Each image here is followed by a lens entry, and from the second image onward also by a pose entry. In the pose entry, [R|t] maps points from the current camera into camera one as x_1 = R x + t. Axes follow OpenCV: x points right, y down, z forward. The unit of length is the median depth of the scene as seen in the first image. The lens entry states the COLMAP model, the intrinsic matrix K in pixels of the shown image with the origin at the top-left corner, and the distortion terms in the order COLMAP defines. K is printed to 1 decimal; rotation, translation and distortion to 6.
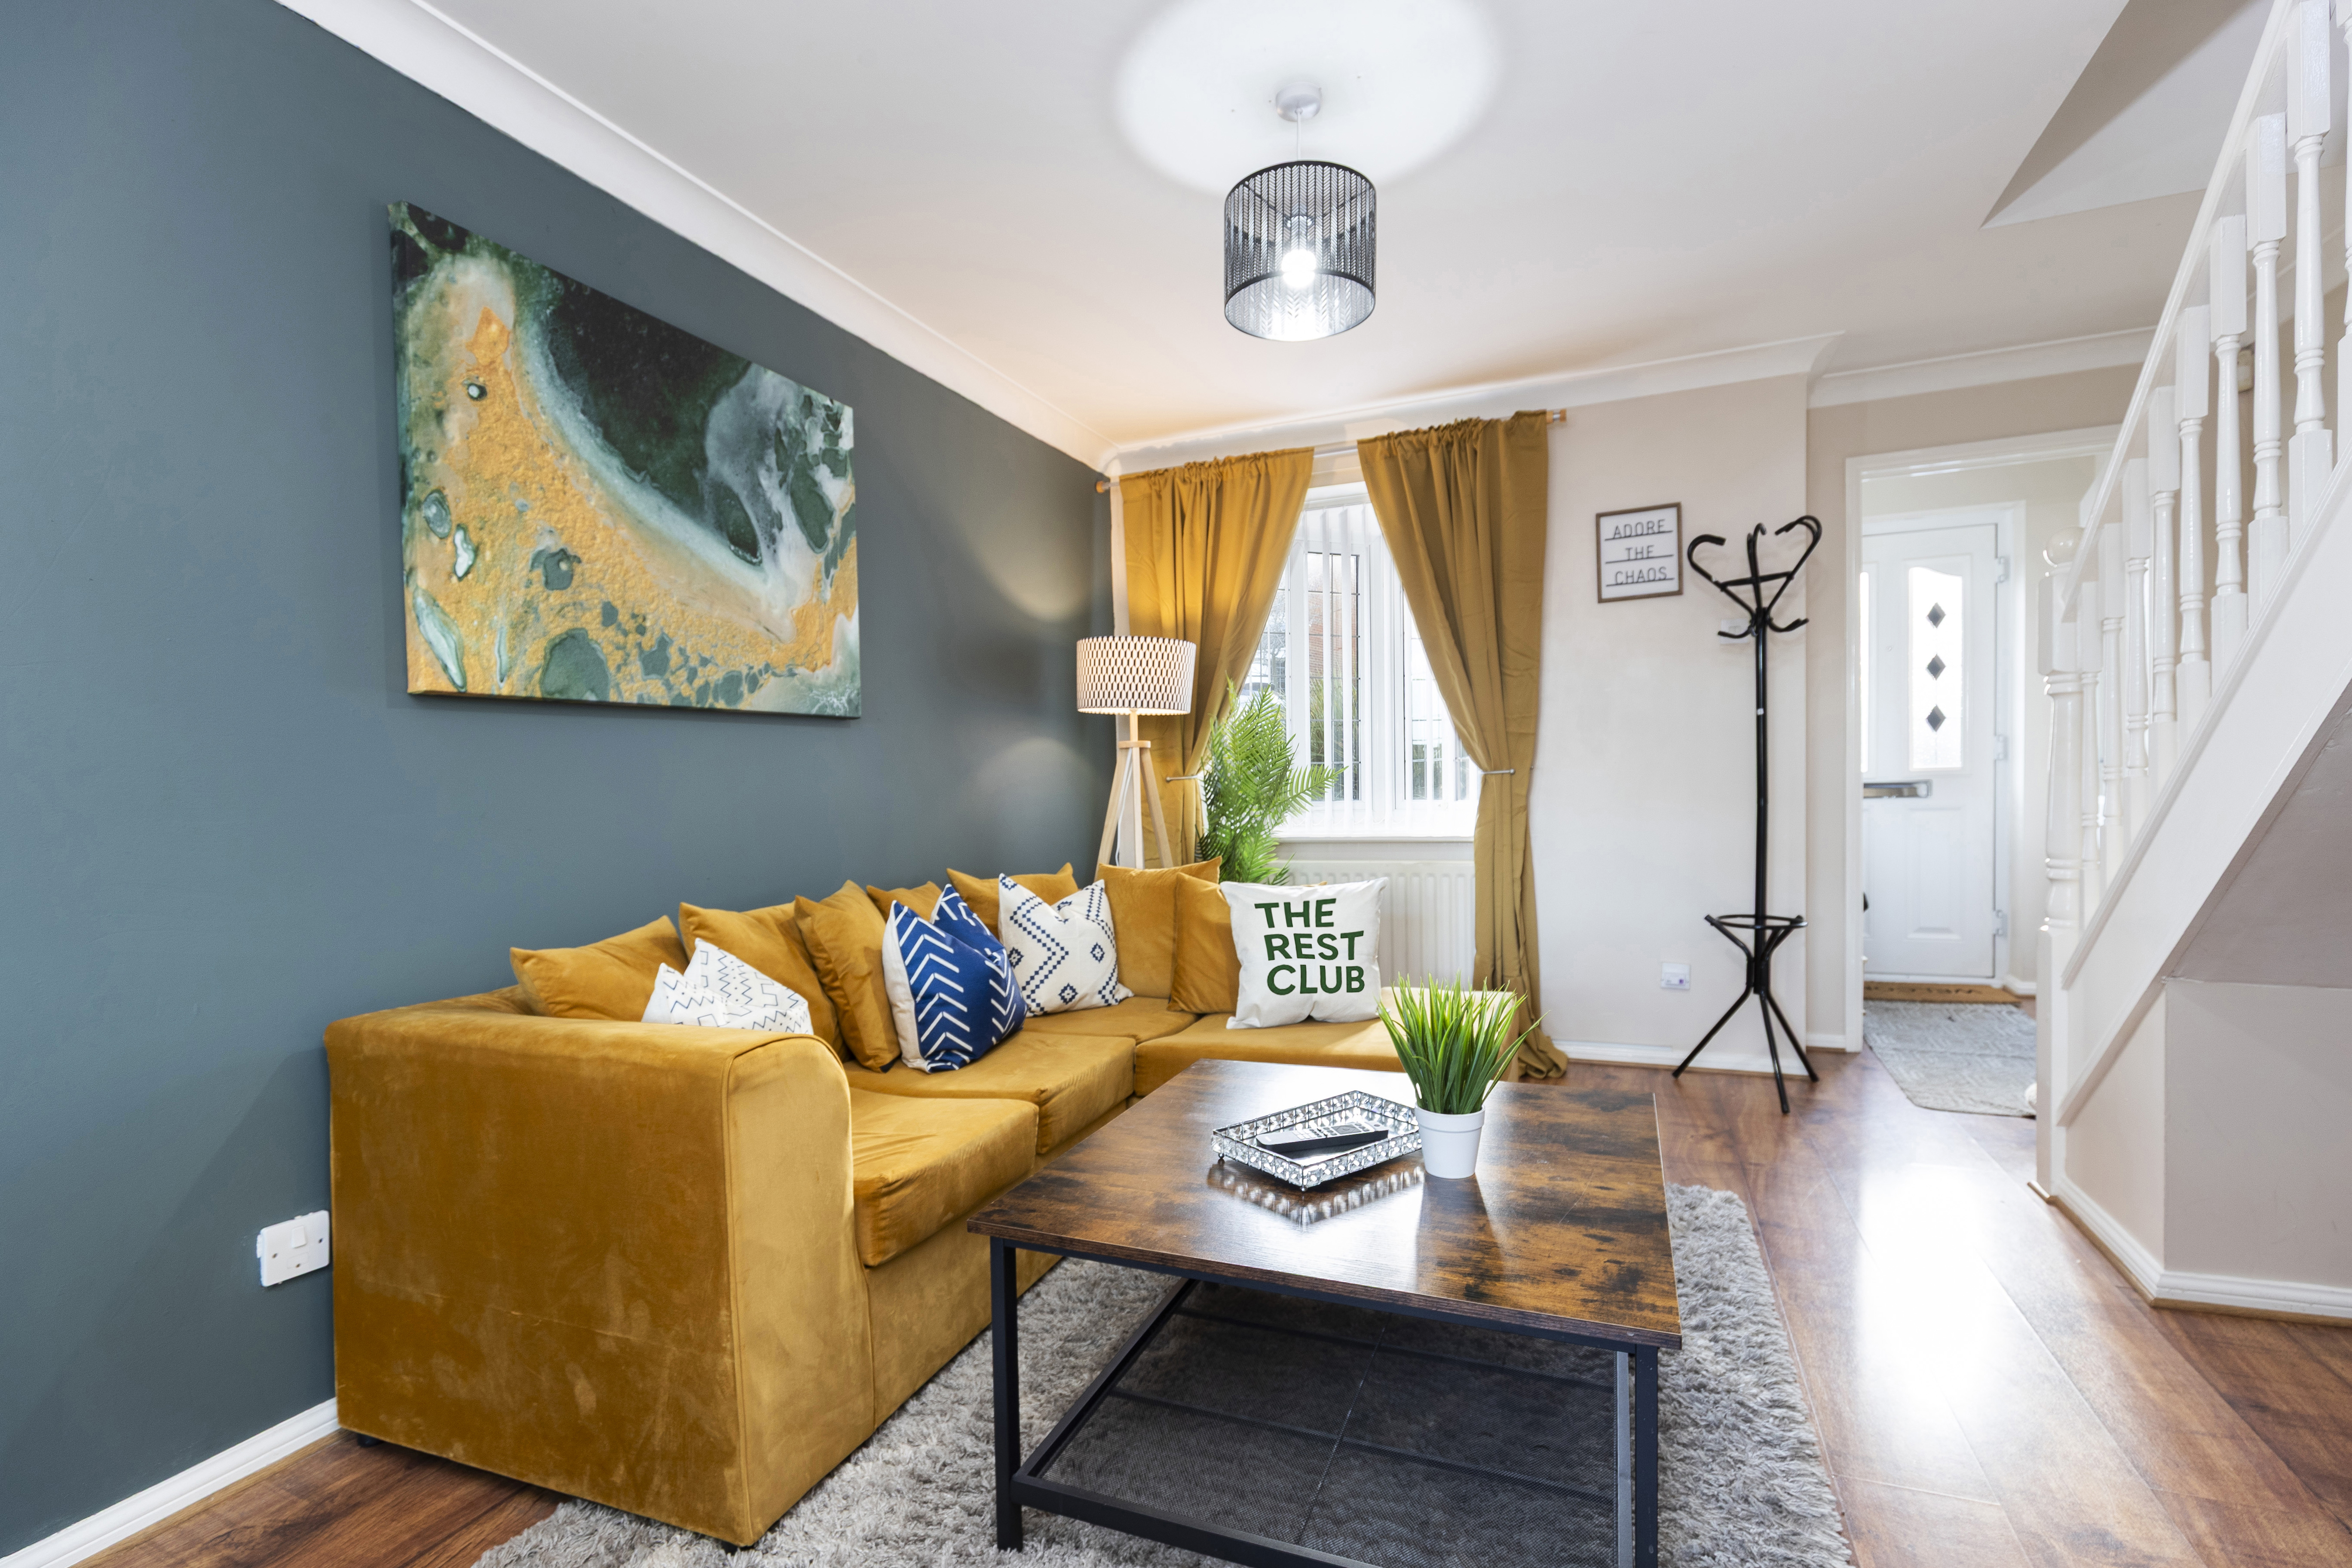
lens RADIAL K [[1059.9, 0, 1174.2], [0, 1059.9, 791.2], [0, 0, 1]] dist [0.011788, -0.000719]
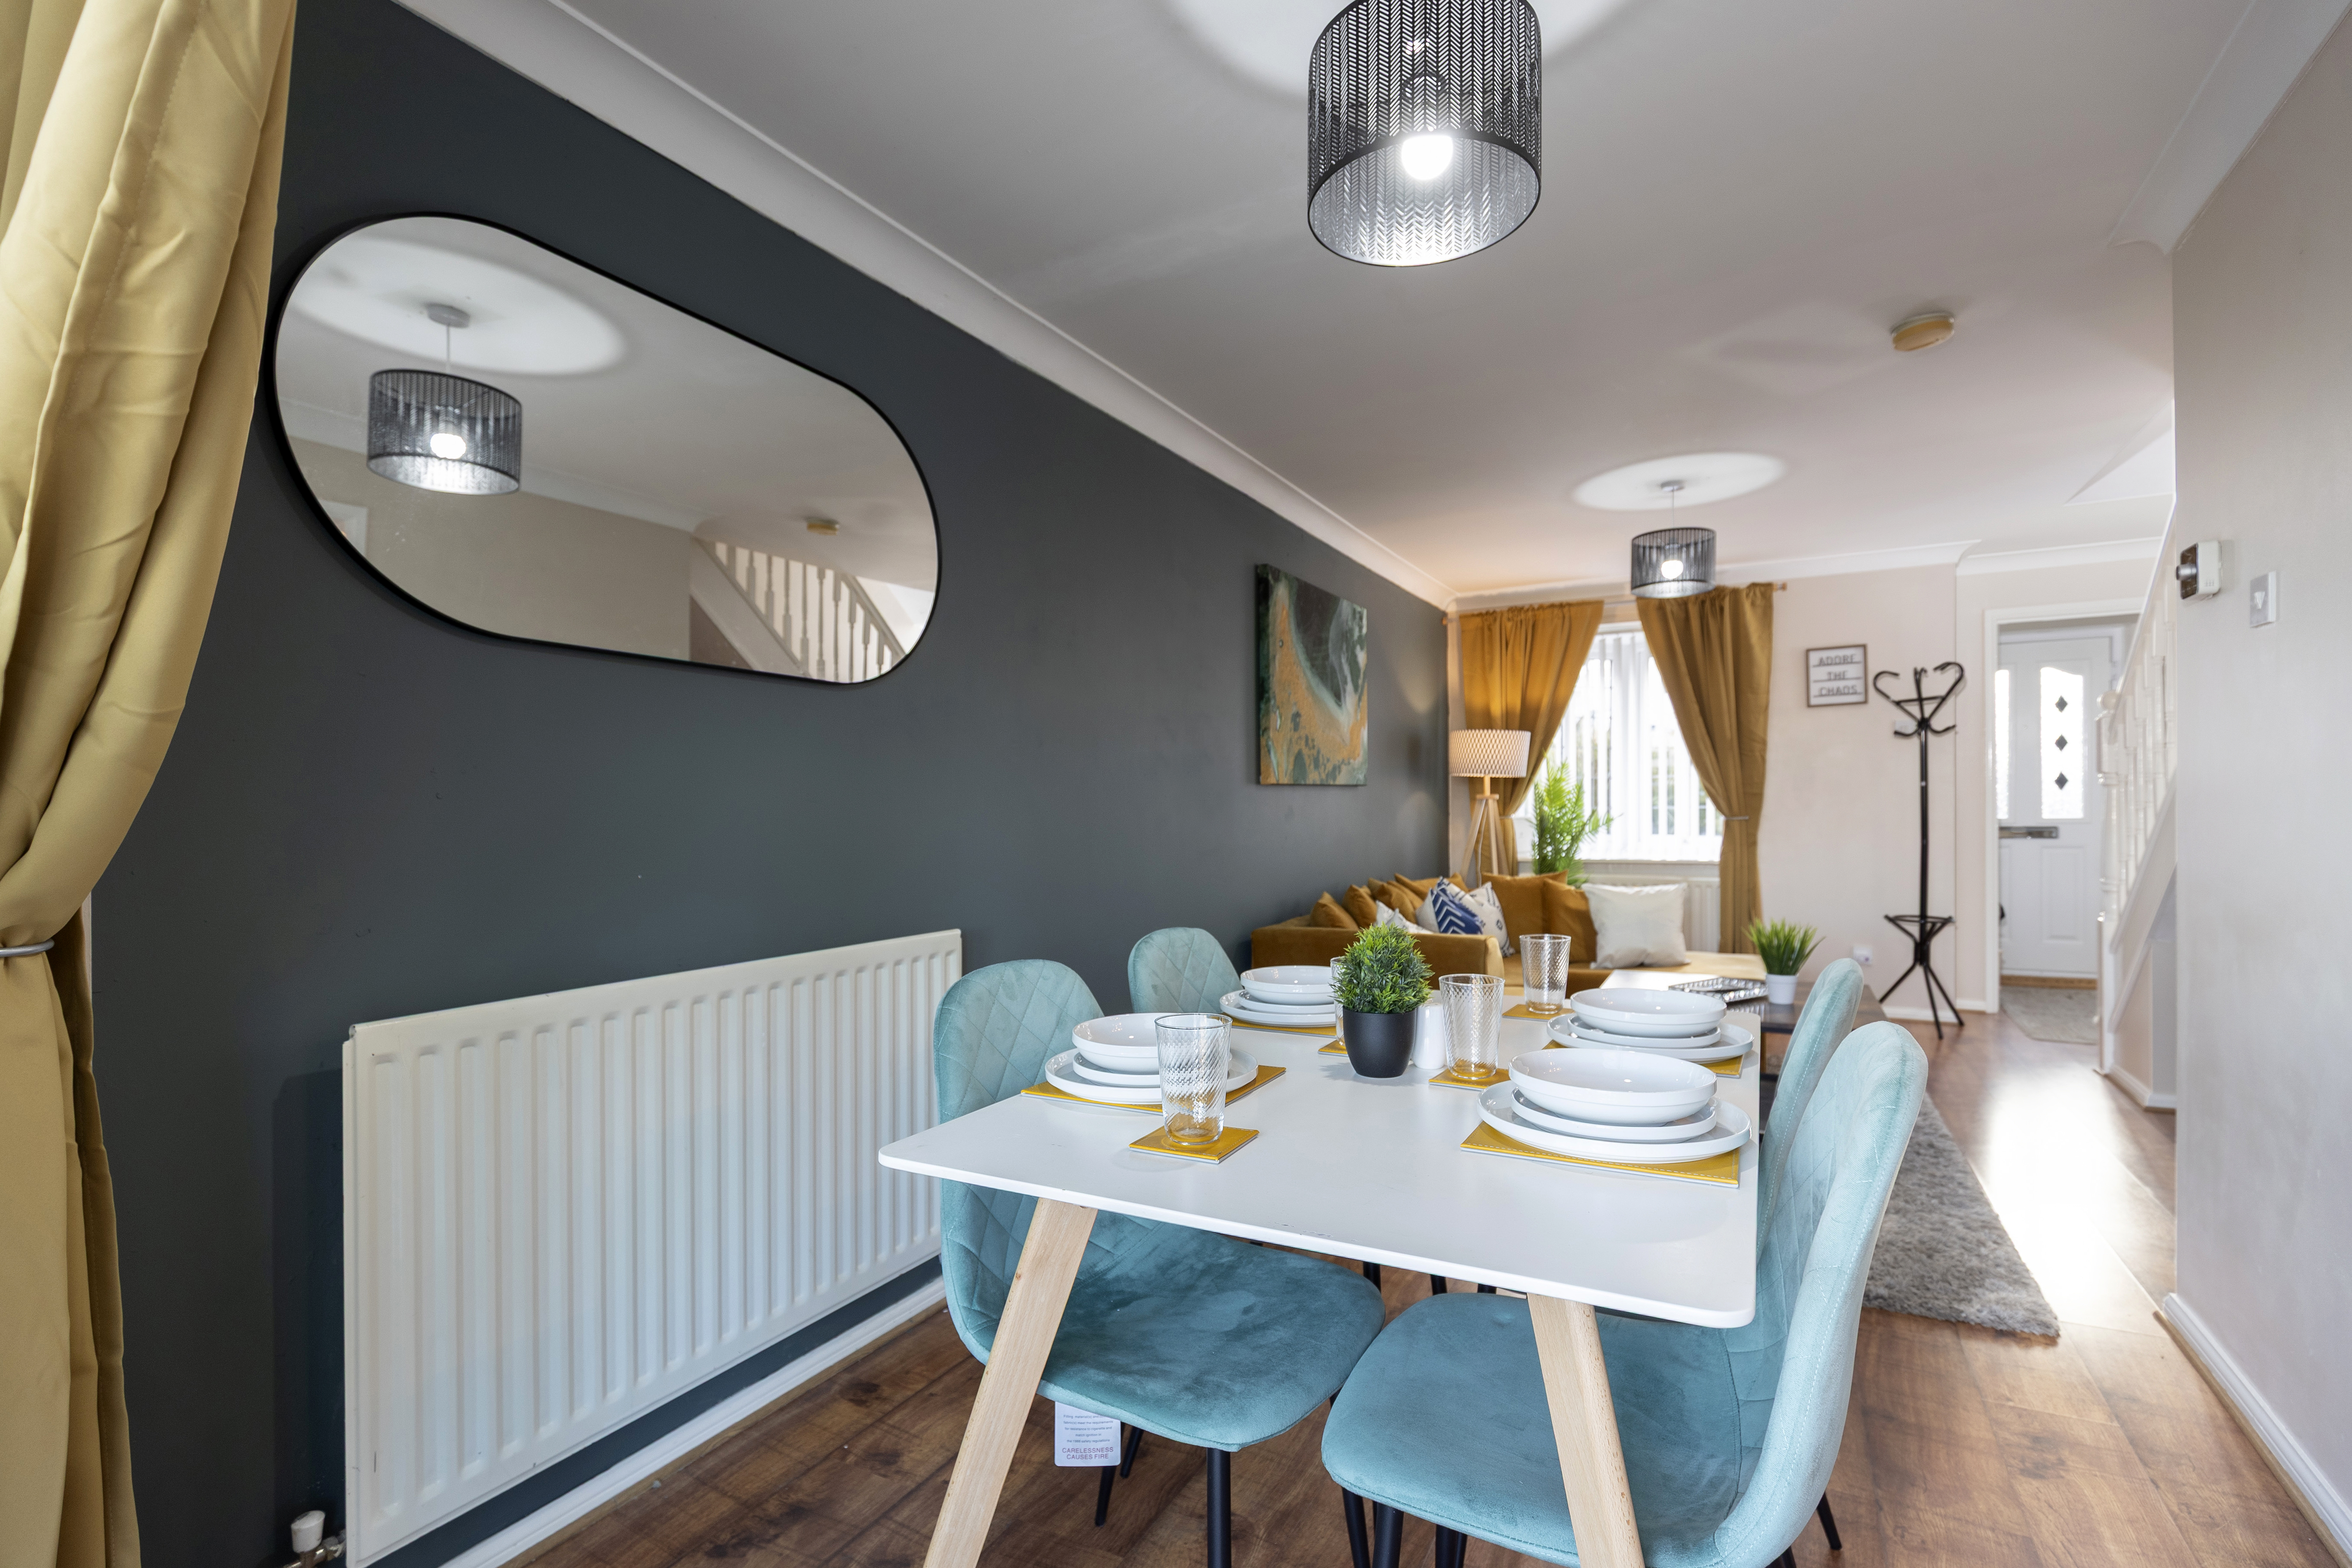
lens RADIAL K [[1059.9, 0, 1174.2], [0, 1059.9, 791.2], [0, 0, 1]] dist [0.011788, -0.000719]
pose [[0.993944, 0.012010, -0.109225, -0.364540], [-0.014224, 0.999708, -0.019514, -0.018231], [0.108959, 0.020950, 0.993825, -0.662995]]
